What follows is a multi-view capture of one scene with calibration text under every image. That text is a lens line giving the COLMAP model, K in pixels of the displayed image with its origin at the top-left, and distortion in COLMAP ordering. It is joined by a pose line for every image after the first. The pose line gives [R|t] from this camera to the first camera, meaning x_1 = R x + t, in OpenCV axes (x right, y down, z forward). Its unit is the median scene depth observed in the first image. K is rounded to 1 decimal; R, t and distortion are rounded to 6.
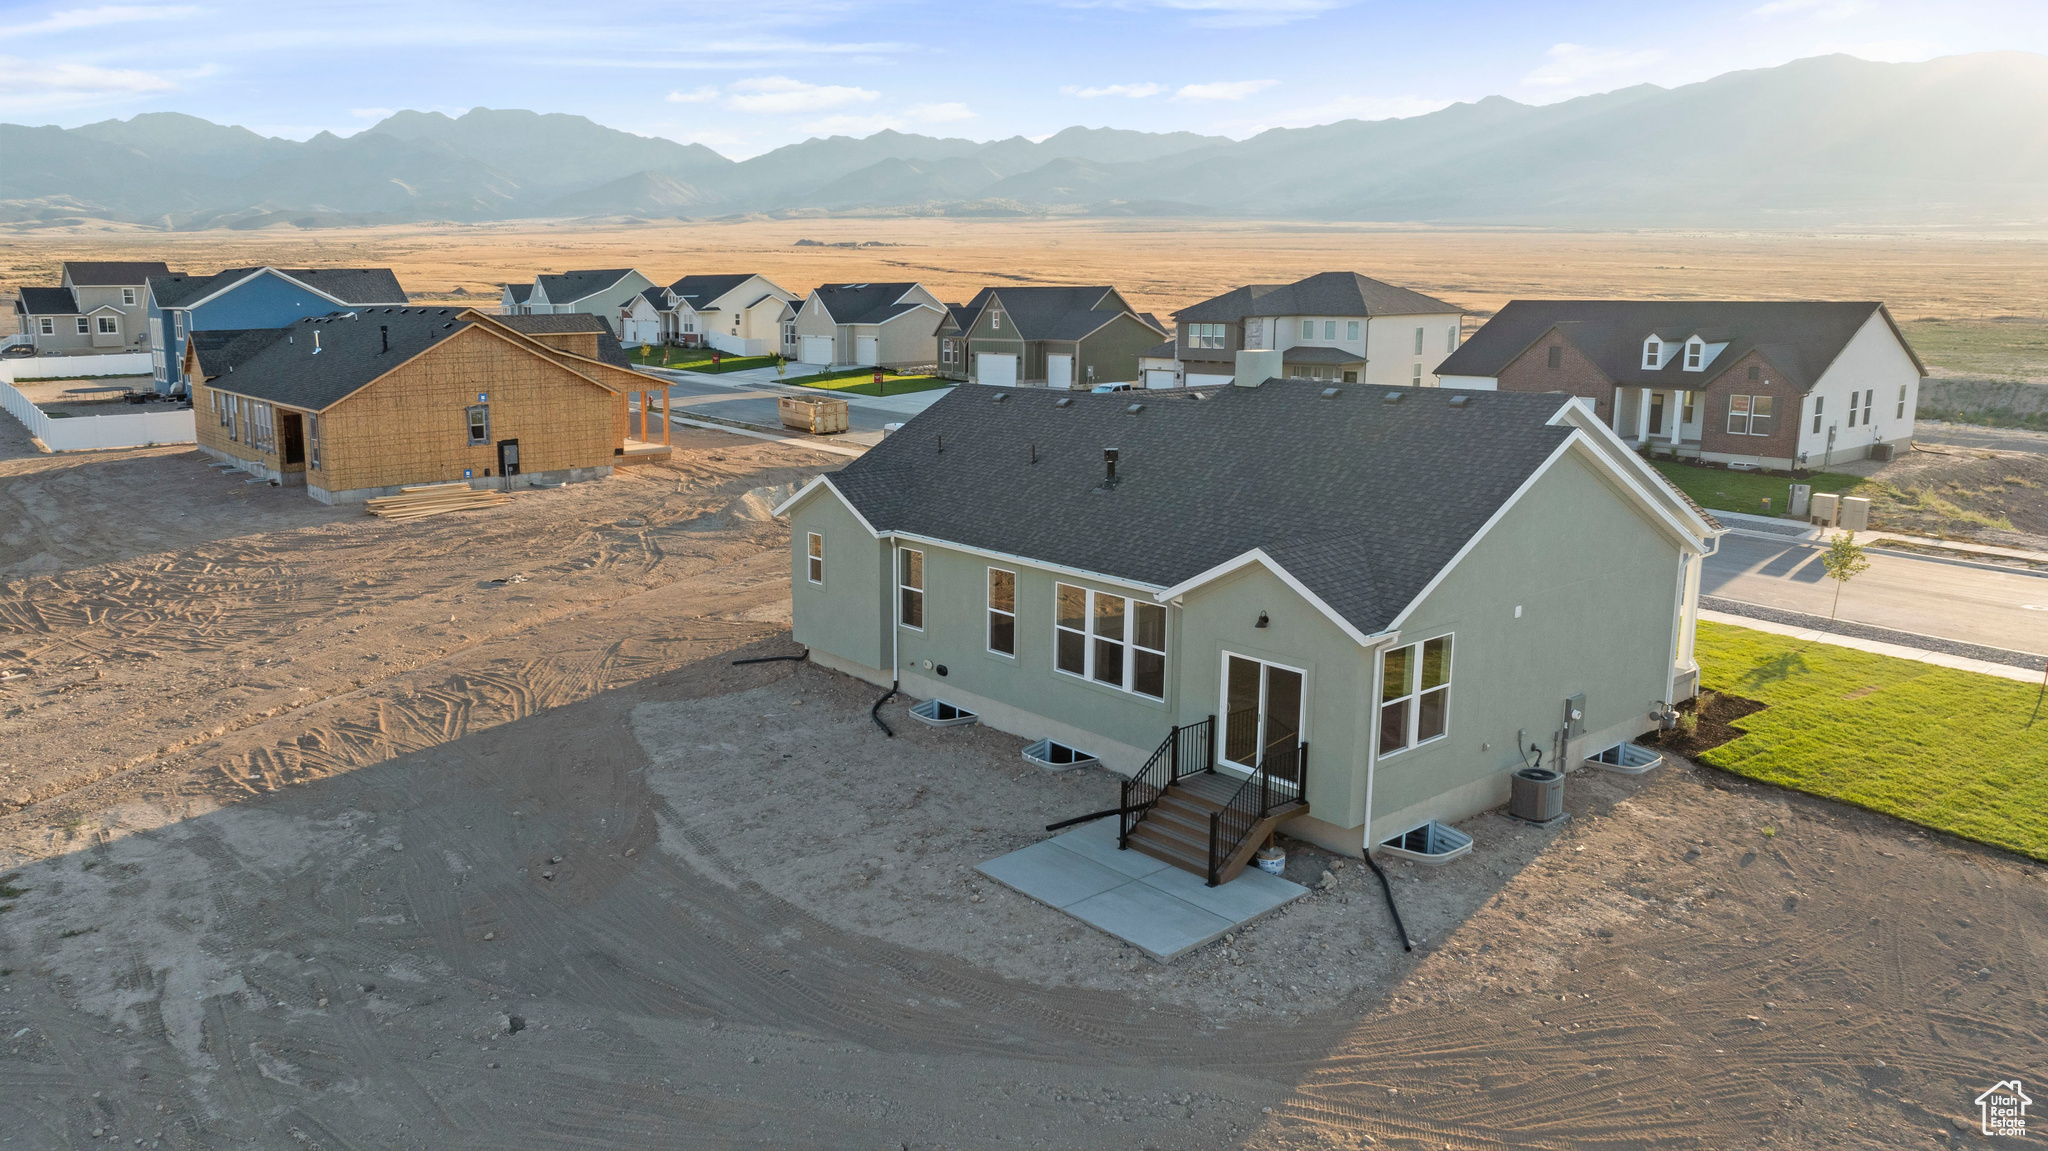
lens RADIAL K [[1470.4, 0, 1024.0], [0, 1470.4, 575.5], [0, 0, 1]] dist [-0.028918, 0.022029]
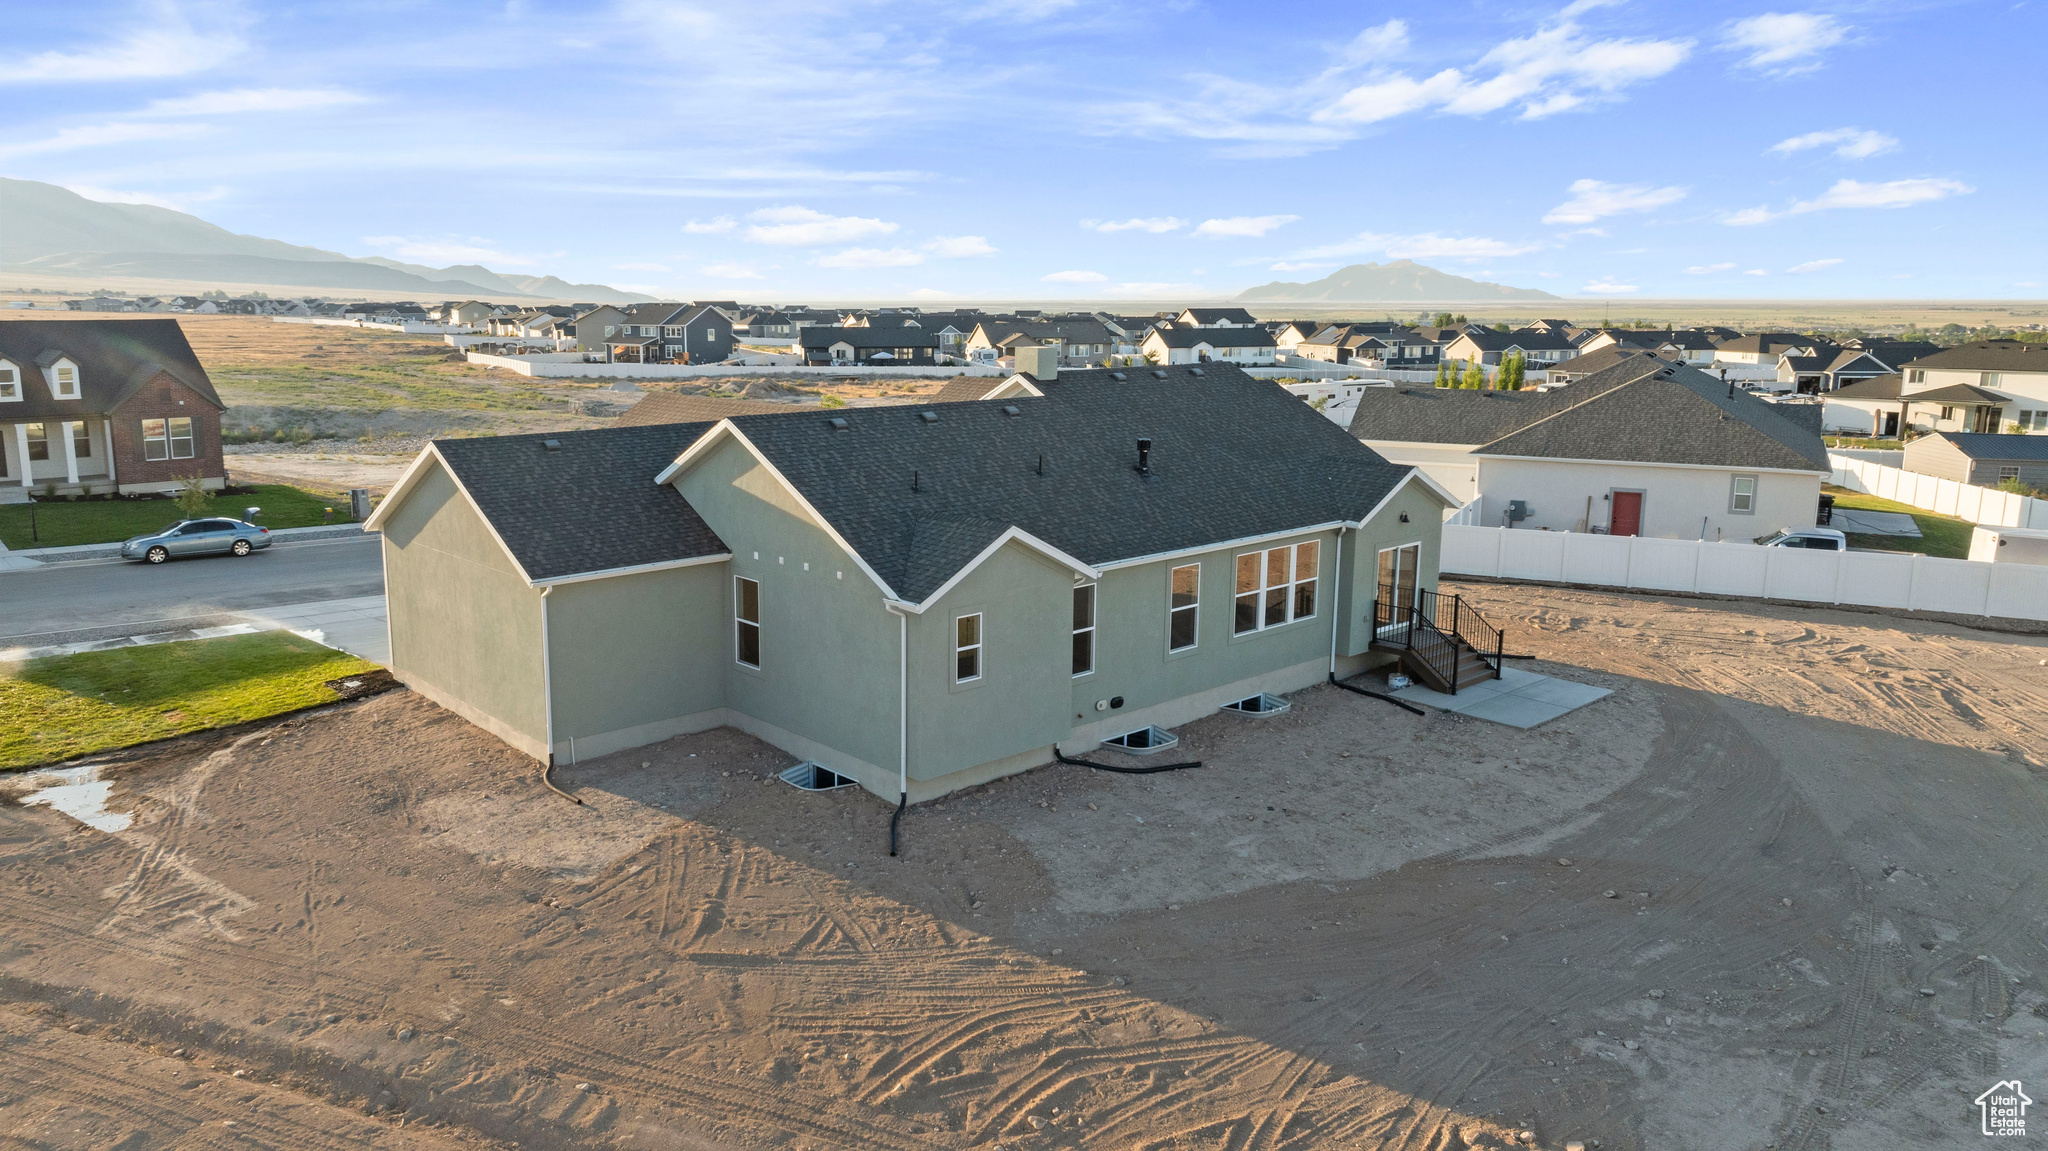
lens RADIAL K [[1346.1, 0, 1024.0], [0, 1346.1, 575.5], [0, 0, 1]] dist [-0.010225, -0.001769]
pose [[-0.017895, -0.196255, 0.980390, -0.943826], [0.199559, 0.960116, 0.195839, -0.205550], [-0.979722, 0.199150, 0.021983, 1.112728]]
